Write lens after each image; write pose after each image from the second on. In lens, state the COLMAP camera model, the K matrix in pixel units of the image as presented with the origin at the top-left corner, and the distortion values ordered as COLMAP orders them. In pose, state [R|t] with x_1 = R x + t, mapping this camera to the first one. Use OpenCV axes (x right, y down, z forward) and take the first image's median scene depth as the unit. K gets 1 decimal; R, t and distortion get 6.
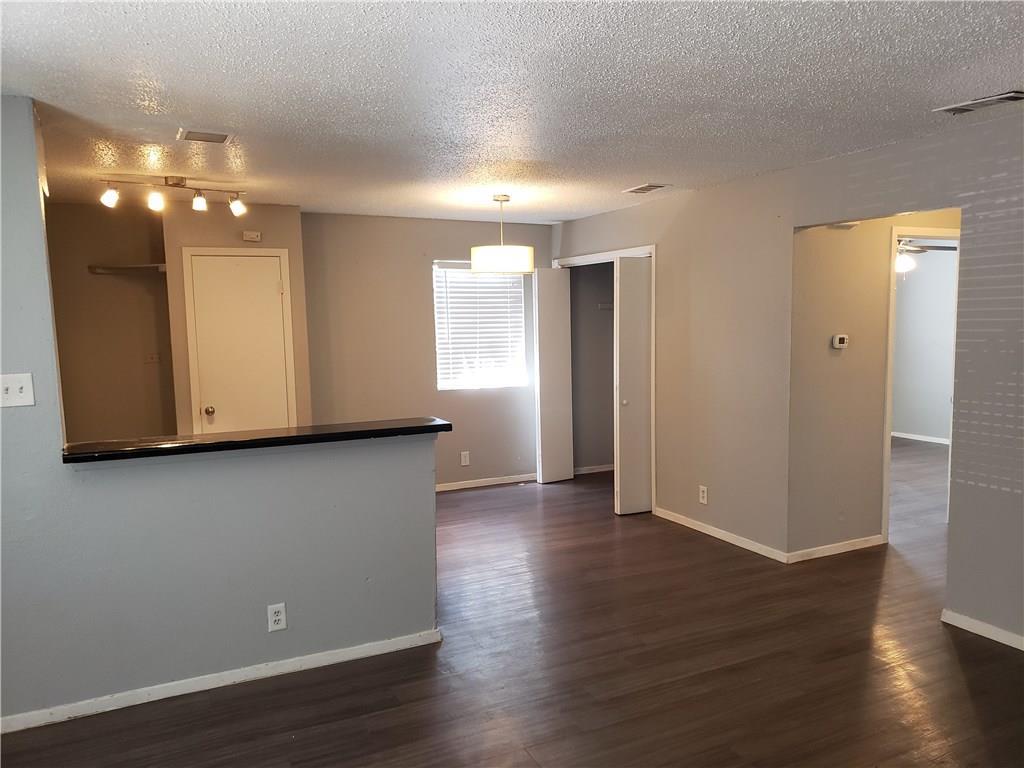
lens RADIAL K [[769.3, 0, 527.3], [0, 769.3, 389.1], [0, 0, 1]] dist [0.119285, -0.335181]
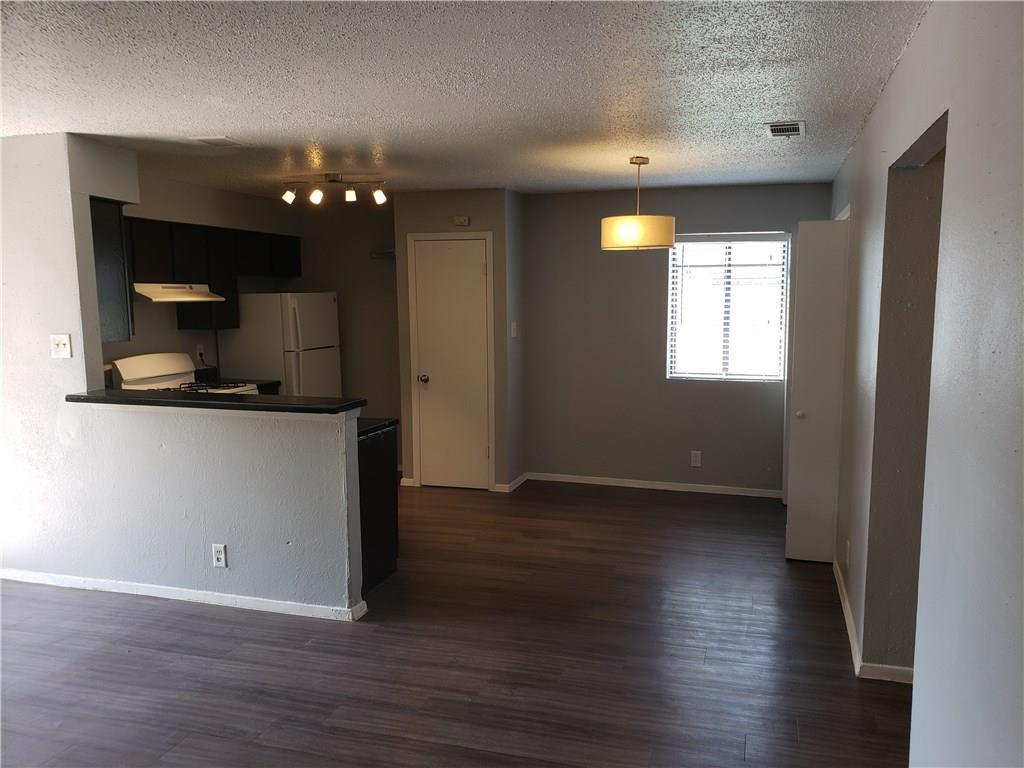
lens RADIAL K [[769.3, 0, 527.3], [0, 769.3, 389.1], [0, 0, 1]] dist [0.119285, -0.335181]
pose [[0.737765, 0.093180, -0.668596, 0.475982], [-0.074530, 0.995616, 0.056514, -0.033005], [0.670931, 0.008137, 0.741475, 0.278473]]
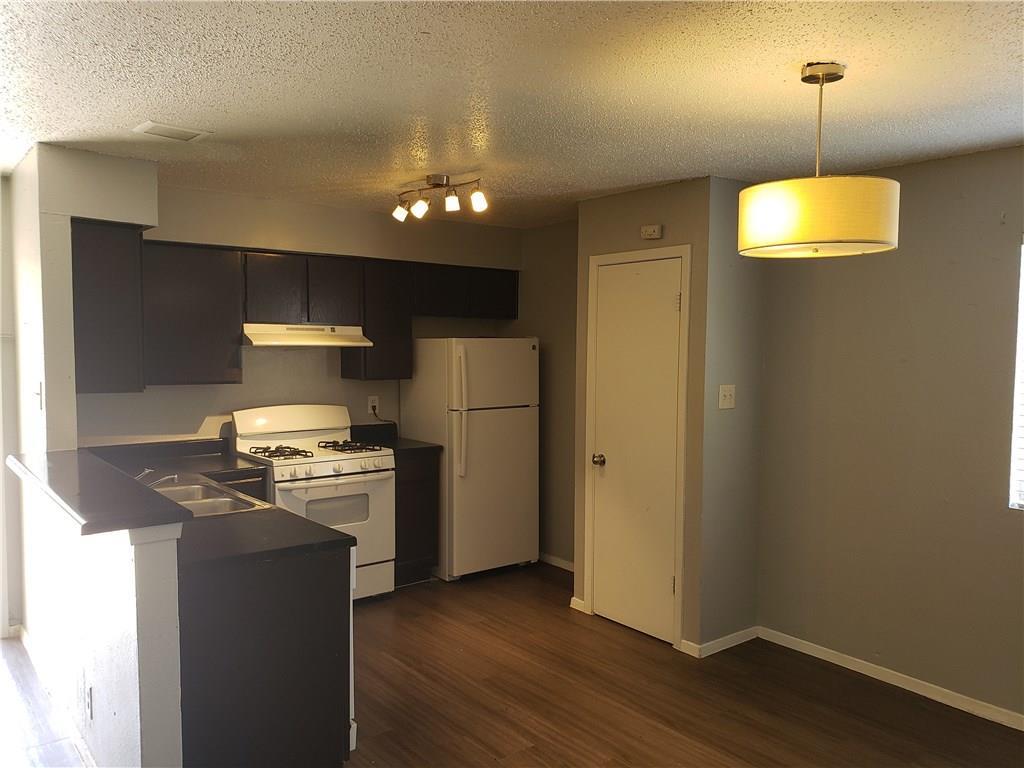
lens RADIAL K [[769.3, 0, 527.3], [0, 769.3, 389.1], [0, 0, 1]] dist [0.119285, -0.335181]
pose [[0.228044, 0.077847, -0.970534, 0.346009], [-0.109758, 0.992500, 0.053820, -0.081685], [0.967445, 0.094251, 0.234878, 0.767612]]
